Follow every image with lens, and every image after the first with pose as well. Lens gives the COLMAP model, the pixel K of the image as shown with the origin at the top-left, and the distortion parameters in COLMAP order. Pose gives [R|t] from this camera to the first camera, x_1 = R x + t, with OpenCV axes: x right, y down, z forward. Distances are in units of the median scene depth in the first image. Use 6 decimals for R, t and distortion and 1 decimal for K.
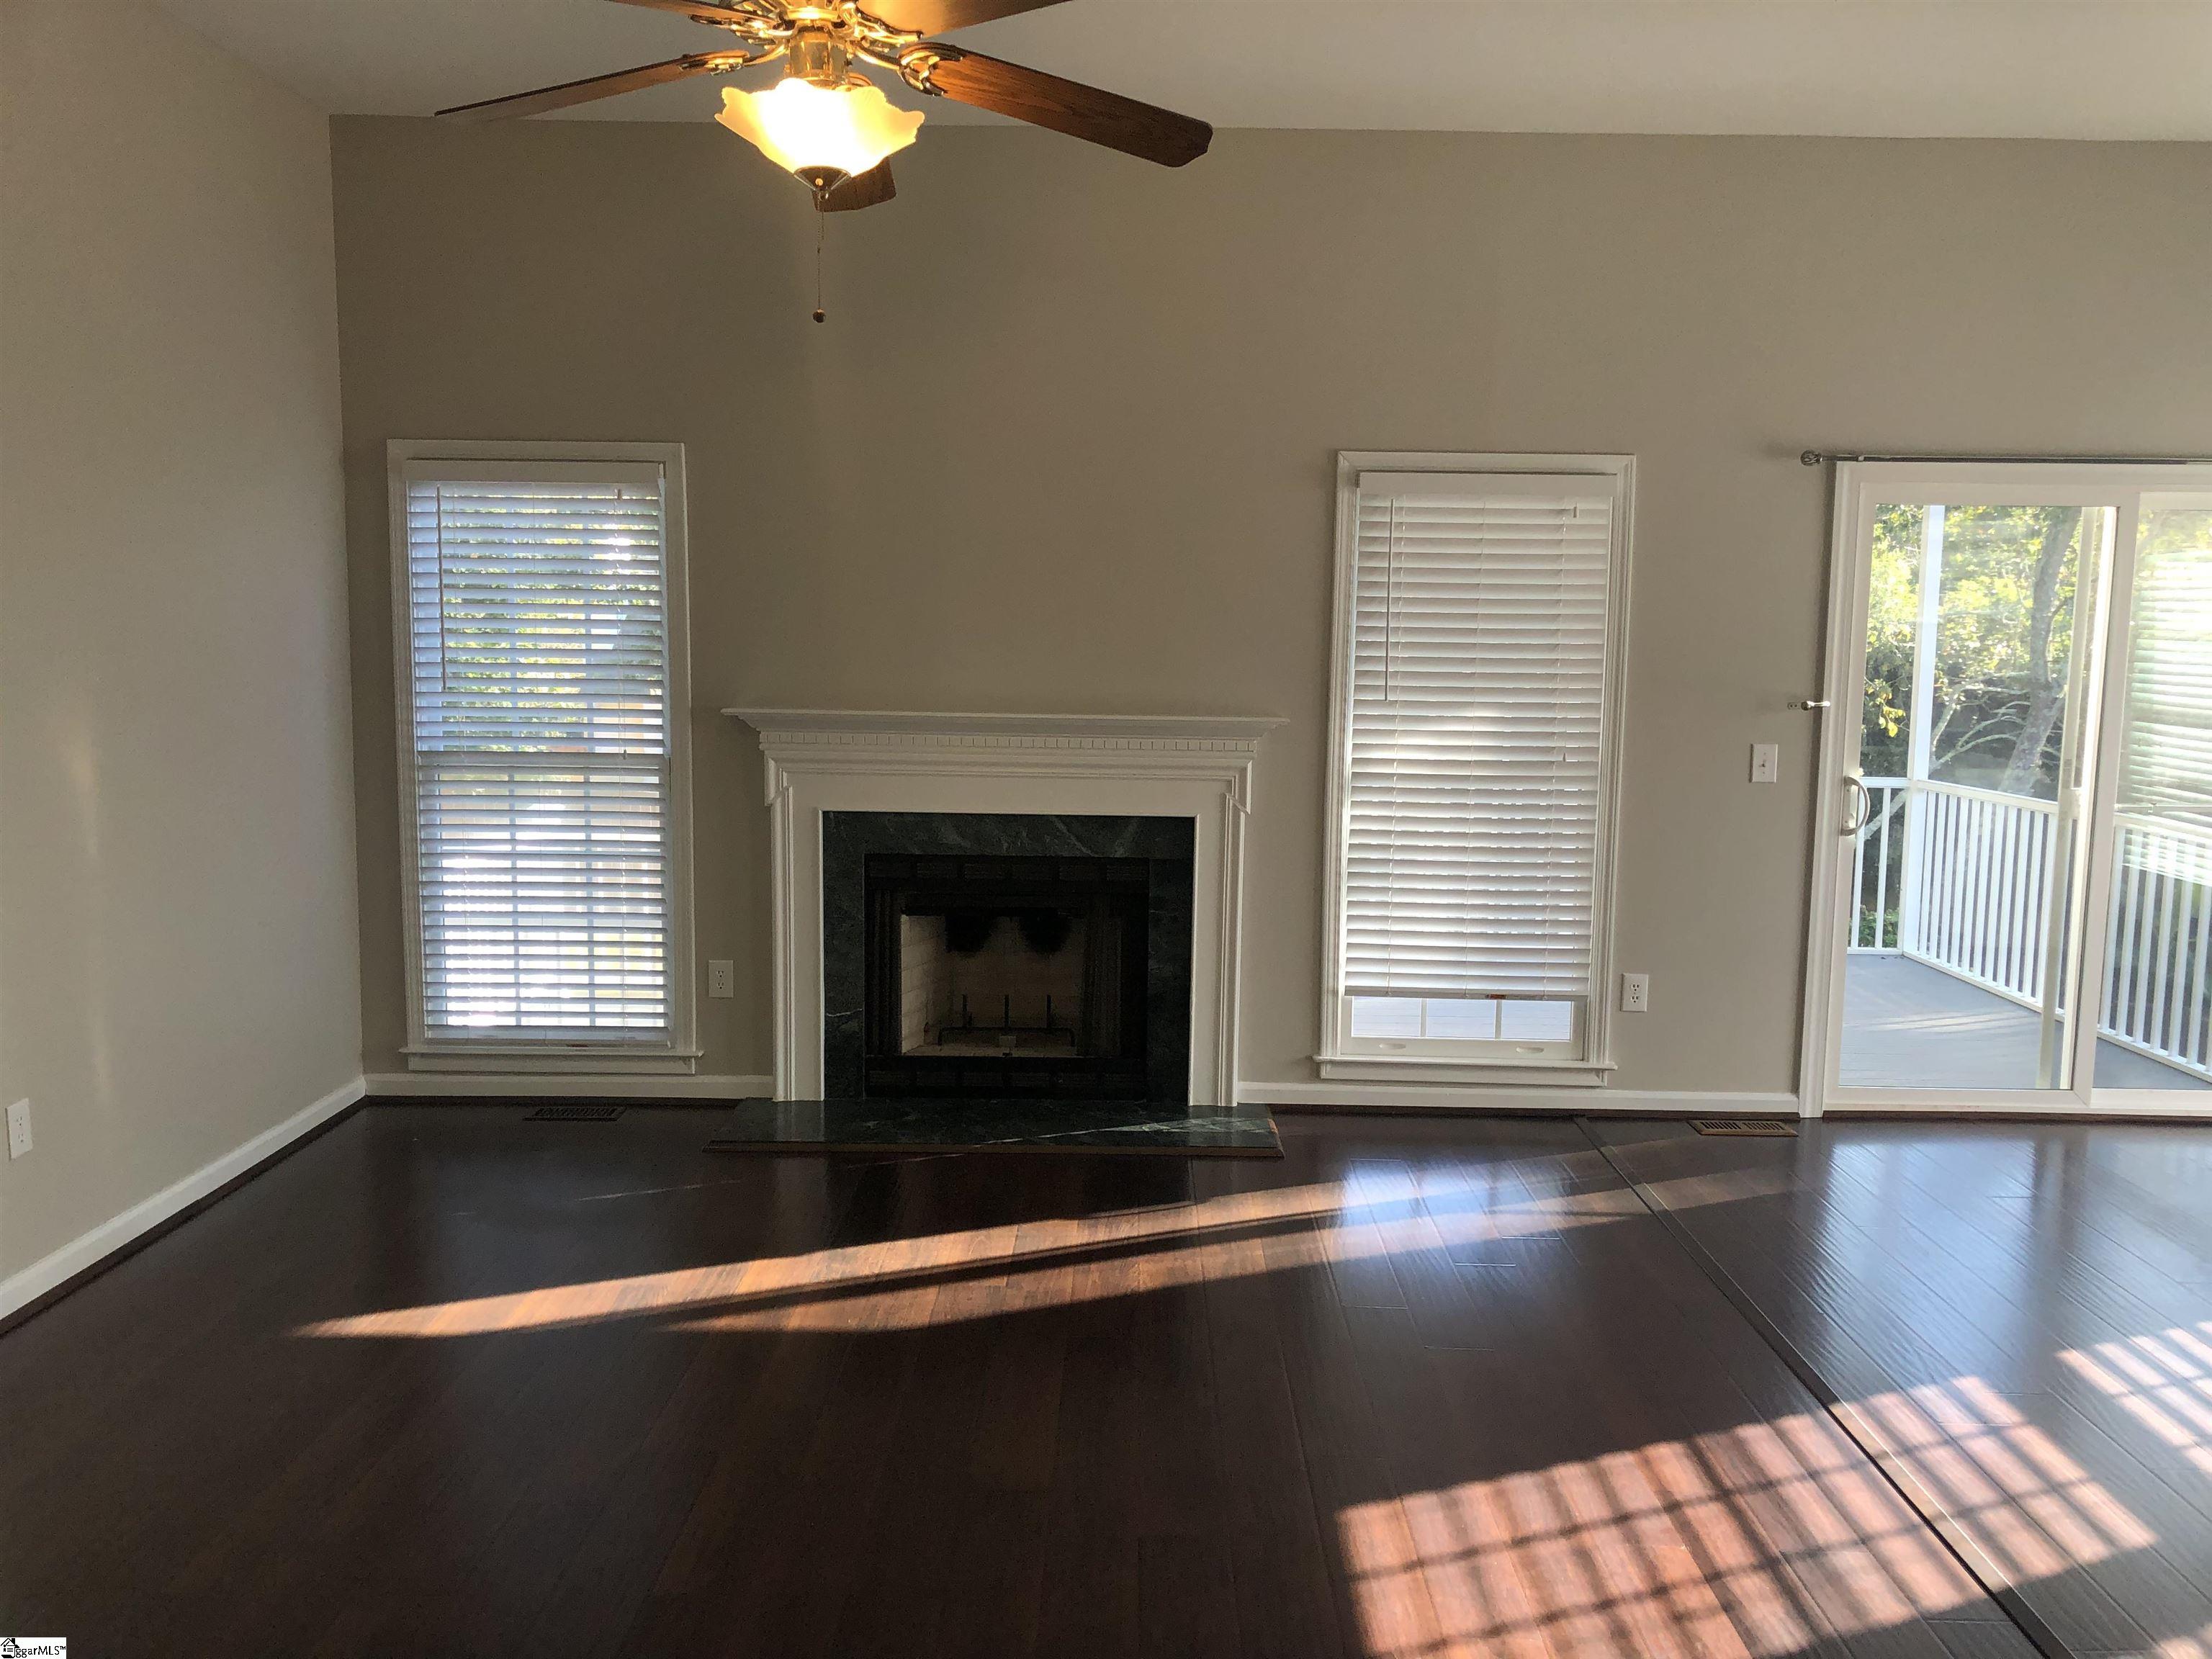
lens RADIAL K [[1785.5, 0, 1108.0], [0, 1785.5, 833.6], [0, 0, 1]] dist [0.009974, 0.015019]
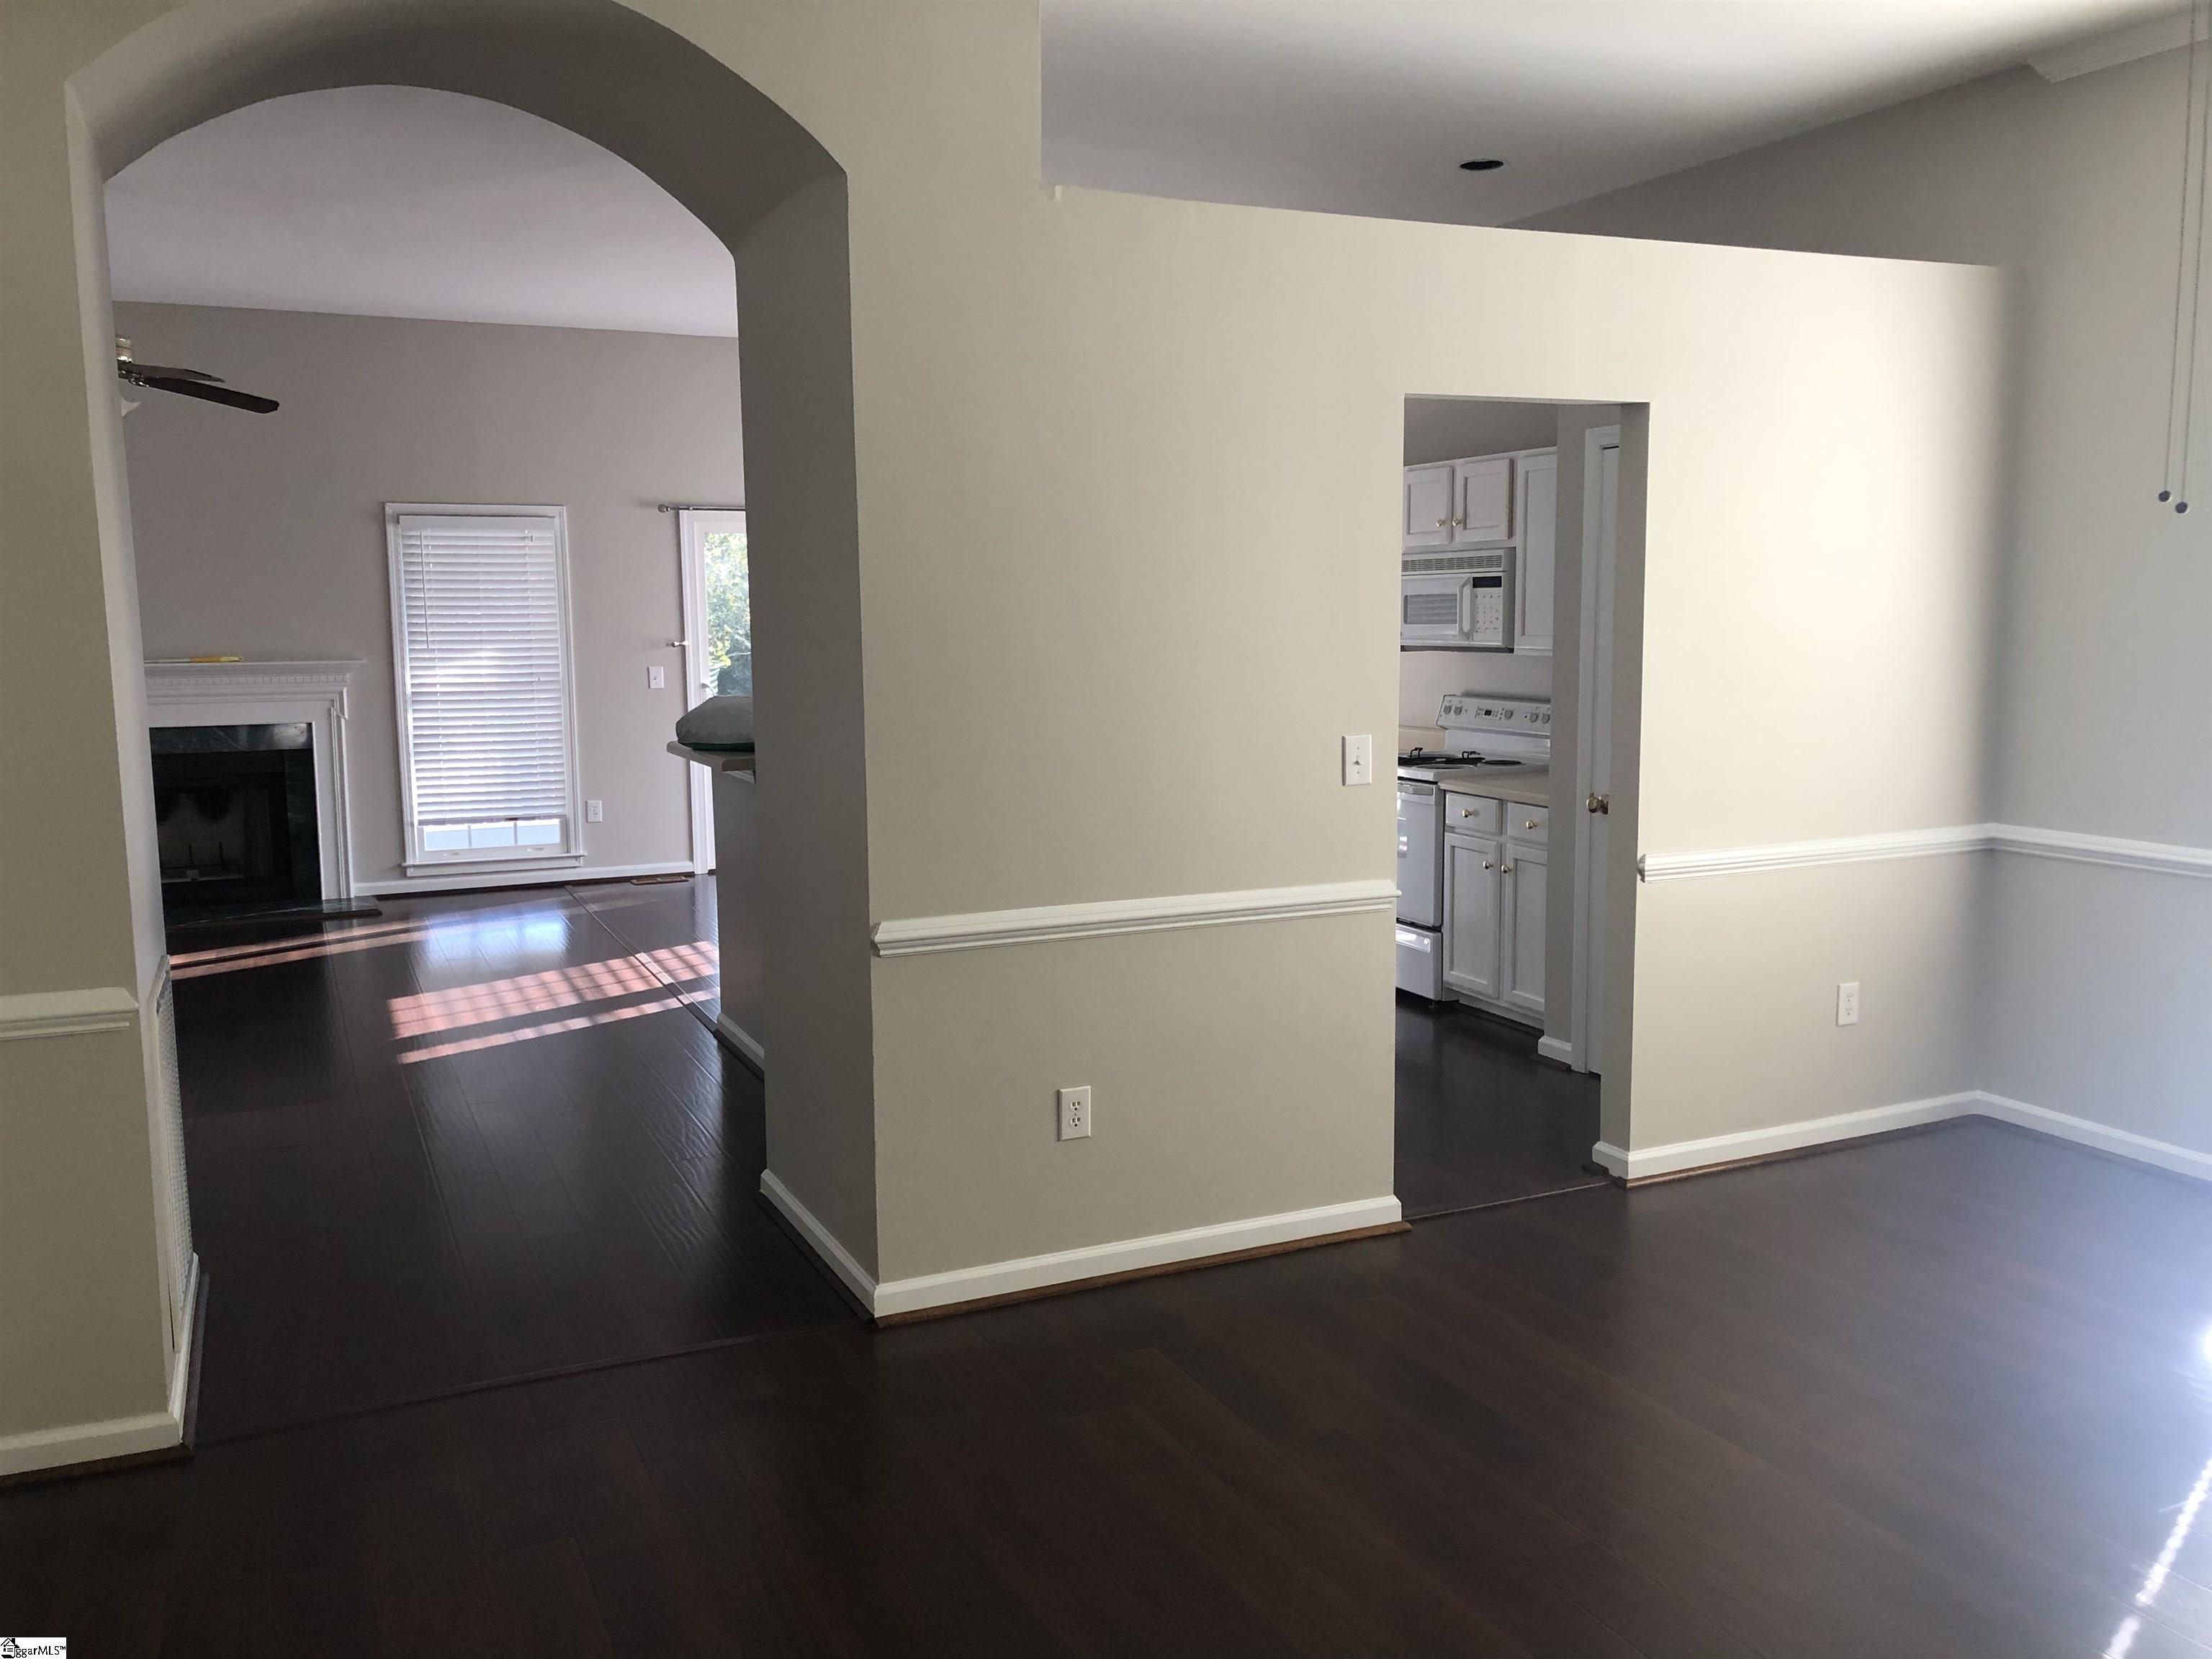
lens RADIAL K [[1785.5, 0, 1108.1], [0, 1785.5, 827.3], [0, 0, 1]] dist [0.009974, 0.015019]
pose [[0.897733, -0.075727, 0.433983, -0.015373], [0.064675, 0.997096, 0.040200, 0.067456], [-0.435767, -0.008021, 0.900024, -0.803435]]
